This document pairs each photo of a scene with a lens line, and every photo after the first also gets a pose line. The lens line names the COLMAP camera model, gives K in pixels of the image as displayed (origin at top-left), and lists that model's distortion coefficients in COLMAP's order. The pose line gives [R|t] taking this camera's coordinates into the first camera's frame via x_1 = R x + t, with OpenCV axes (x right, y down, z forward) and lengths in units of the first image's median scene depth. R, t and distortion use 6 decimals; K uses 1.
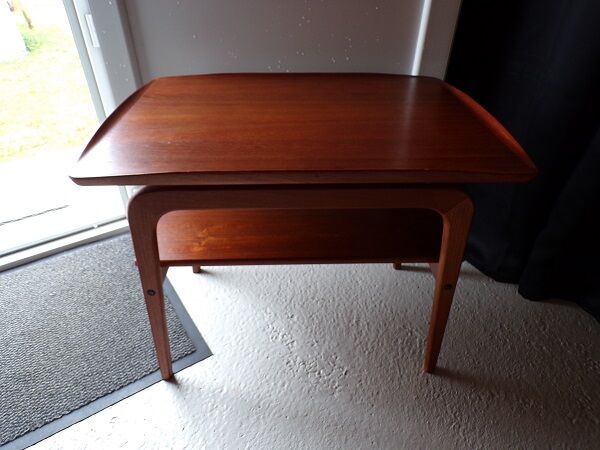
lens RADIAL K [[408.7, 0, 300.0], [0, 408.7, 225.0], [0, 0, 1]] dist [0.004030, 0.002708]
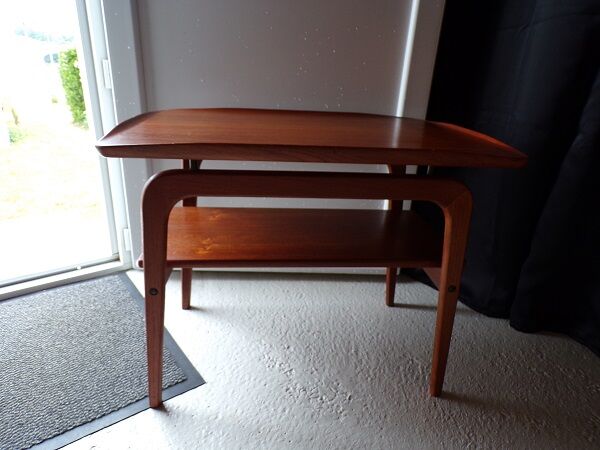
lens RADIAL K [[405.9, 0, 300.0], [0, 405.9, 225.0], [0, 0, 1]] dist [0.003247, 0.001645]
pose [[0.997171, 0.014541, 0.073748, -0.075922], [0.003390, 0.971412, -0.237375, 0.195827], [-0.075091, 0.236953, 0.968615, 0.010644]]
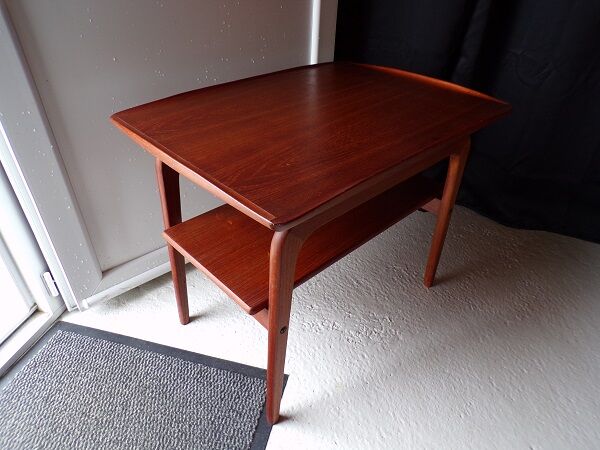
lens RADIAL K [[405.9, 0, 300.0], [0, 405.9, 225.0], [0, 0, 1]] dist [0.003247, 0.001645]
pose [[0.747925, -0.378007, 0.545636, -0.603219], [0.370390, 0.919803, 0.129515, -0.129011], [-0.550835, 0.105231, 0.827954, 0.157608]]
